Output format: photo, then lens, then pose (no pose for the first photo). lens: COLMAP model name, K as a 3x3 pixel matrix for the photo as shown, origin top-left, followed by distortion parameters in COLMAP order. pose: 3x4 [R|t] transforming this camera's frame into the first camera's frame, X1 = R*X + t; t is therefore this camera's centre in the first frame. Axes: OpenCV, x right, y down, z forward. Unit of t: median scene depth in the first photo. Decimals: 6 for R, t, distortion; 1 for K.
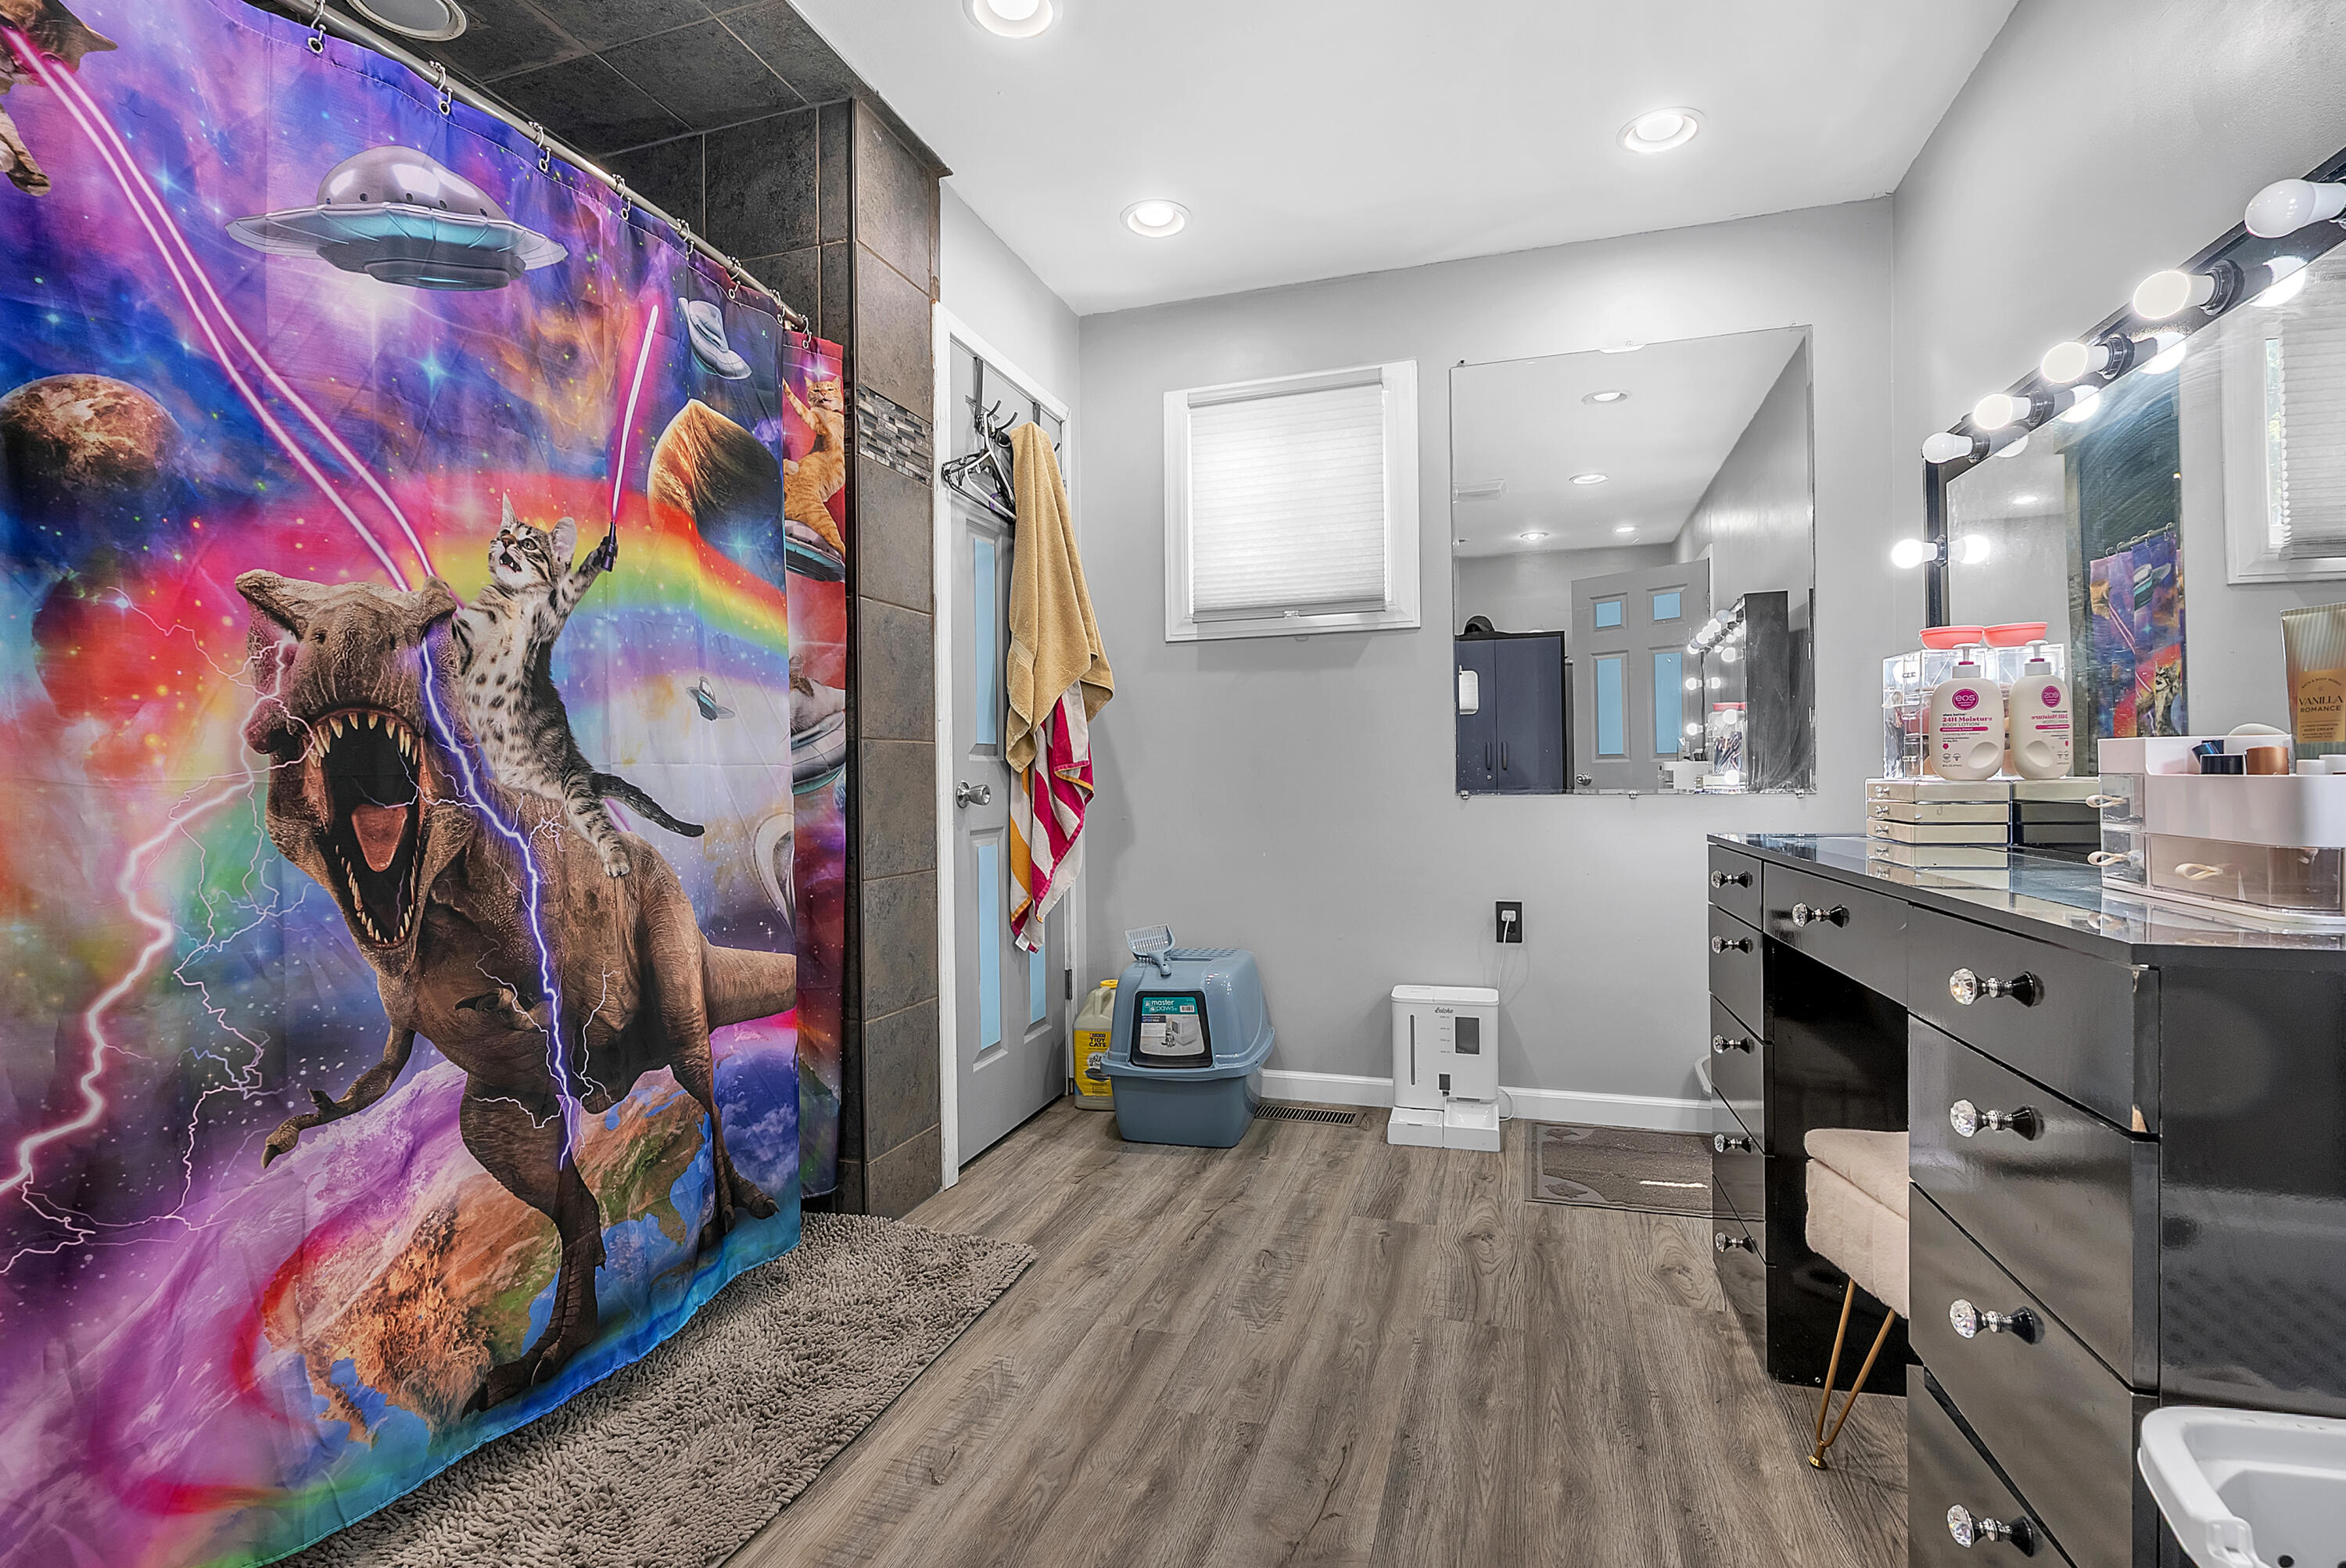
lens RADIAL K [[1103.2, 0, 1173.0], [0, 1103.2, 784.0], [0, 0, 1]] dist [0.000107, 0.000324]
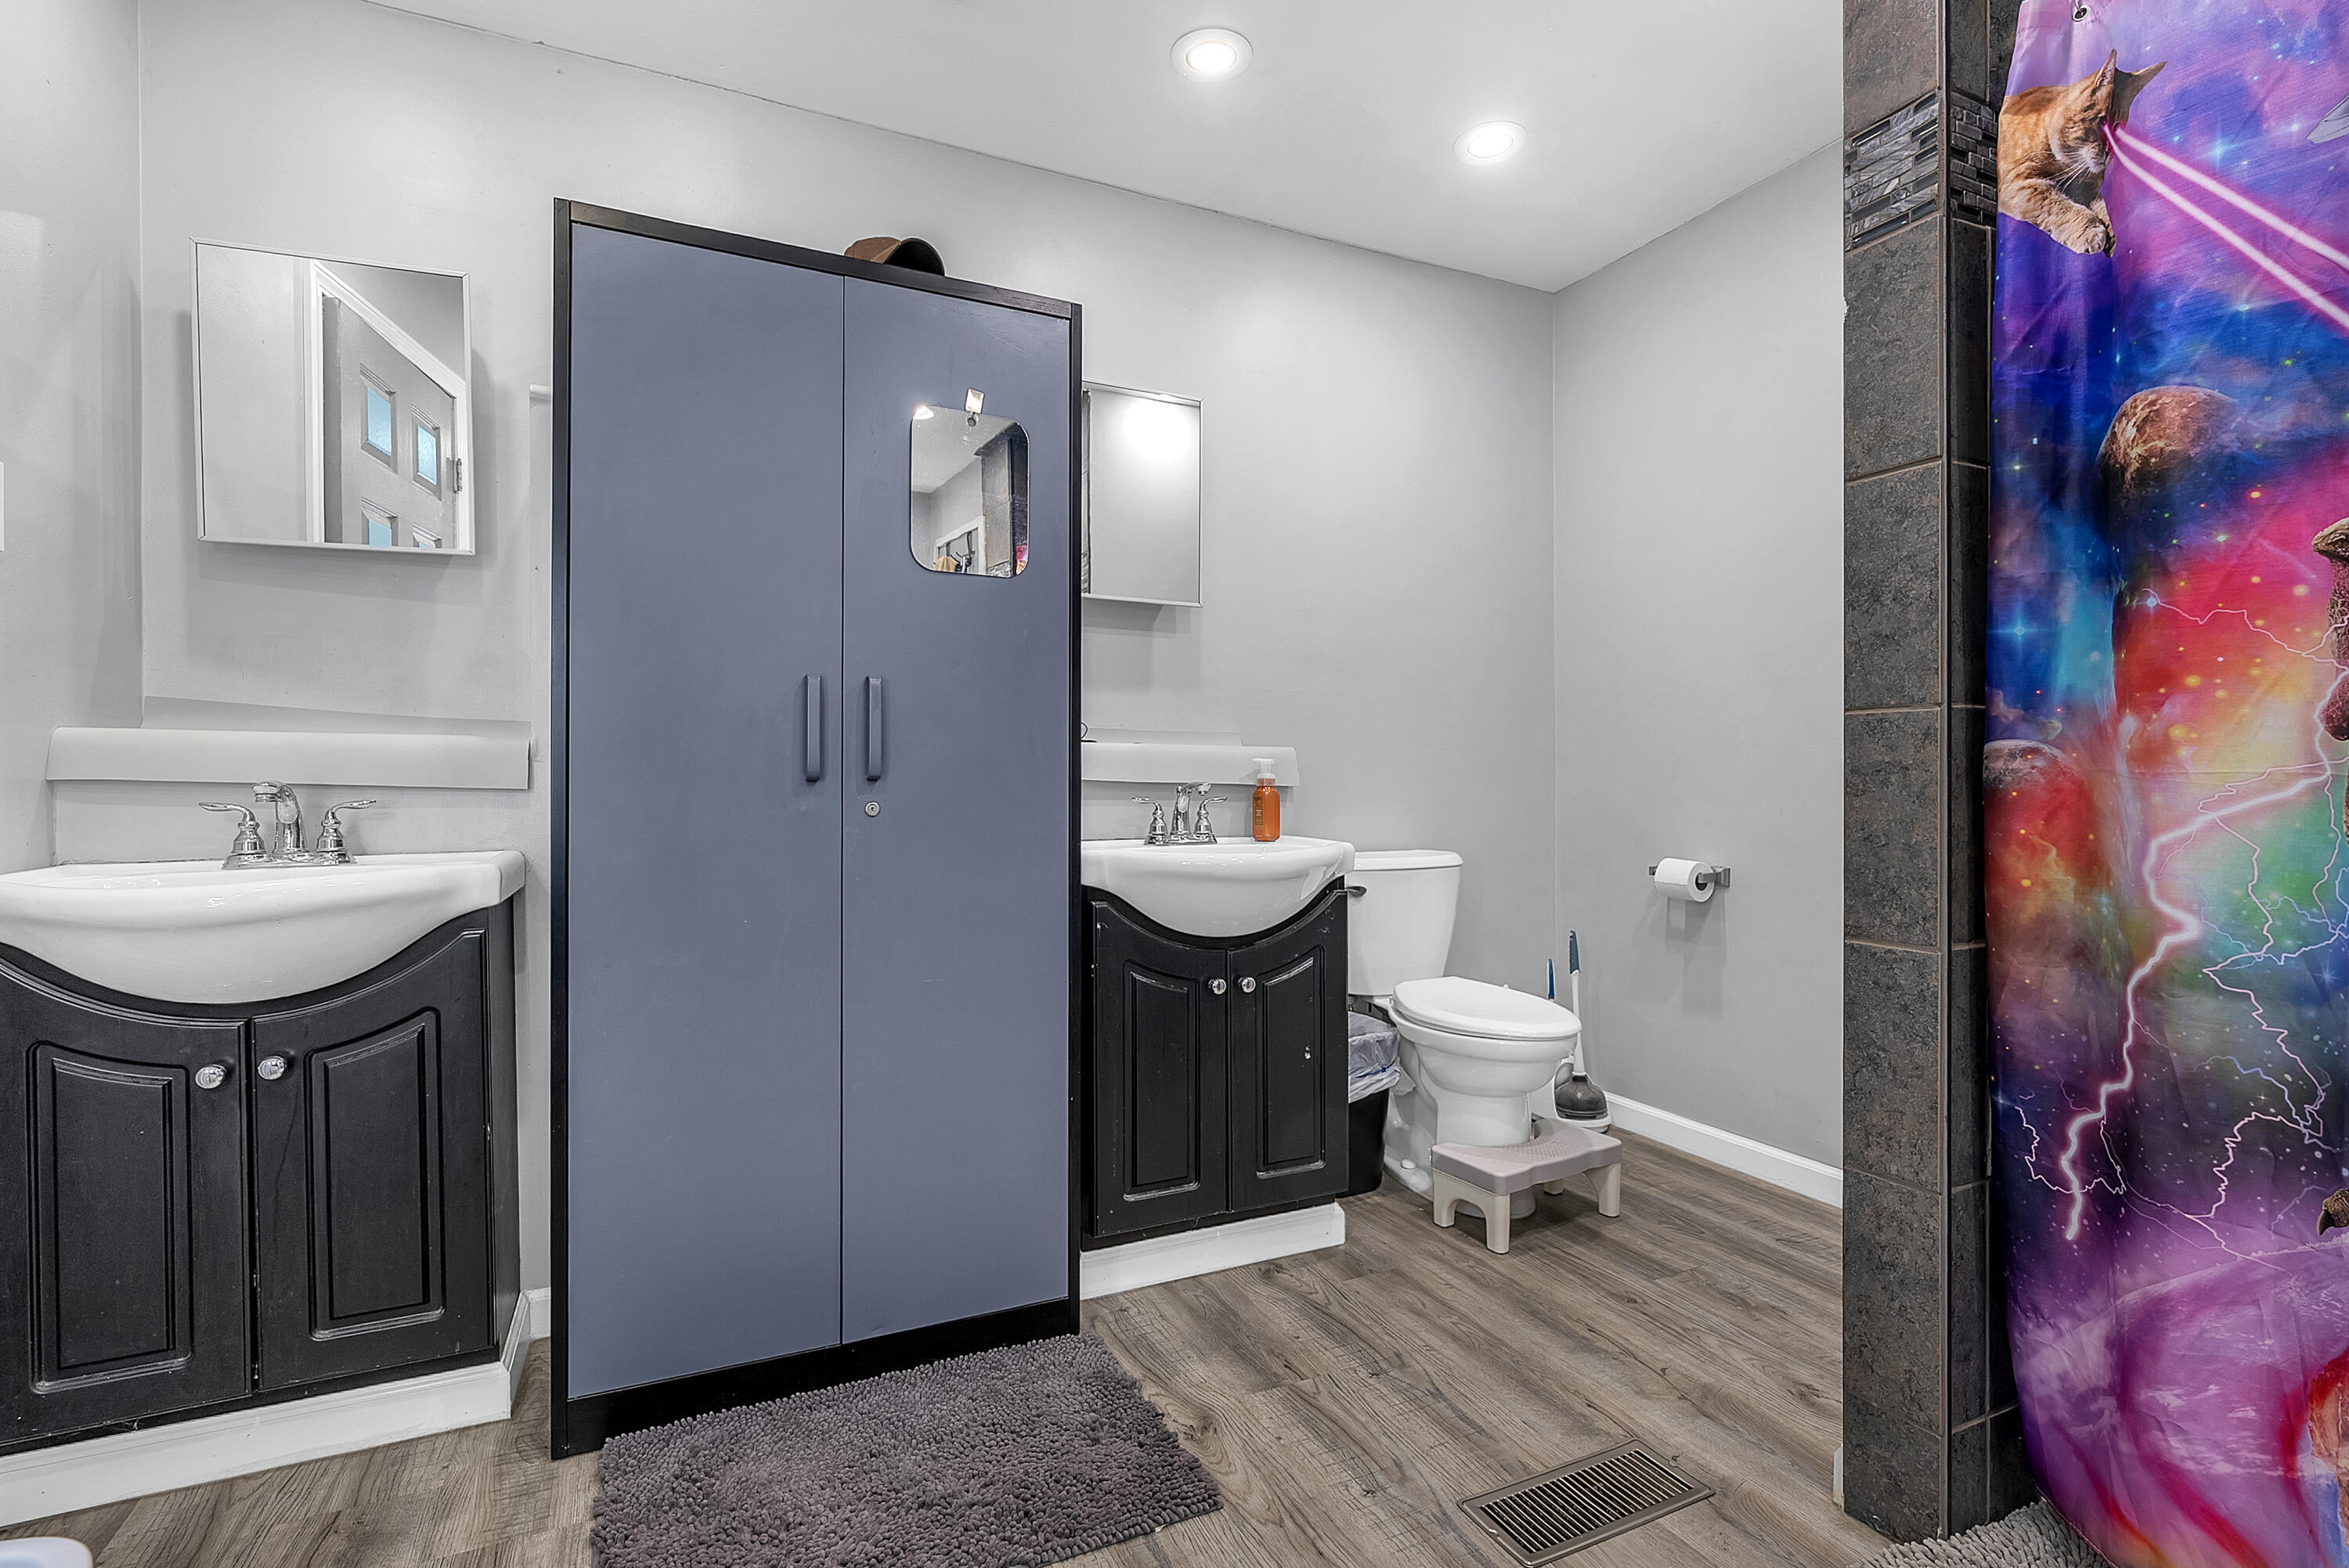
lens RADIAL K [[1104.5, 0, 1174.5], [0, 1104.5, 784.0], [0, 0, 1]] dist [0.000107, 0.000324]
pose [[-0.739856, 0.004268, -0.672751, 0.415574], [-0.007373, 0.999868, 0.014451, -0.000214], [0.672724, 0.015652, -0.739728, 1.109842]]
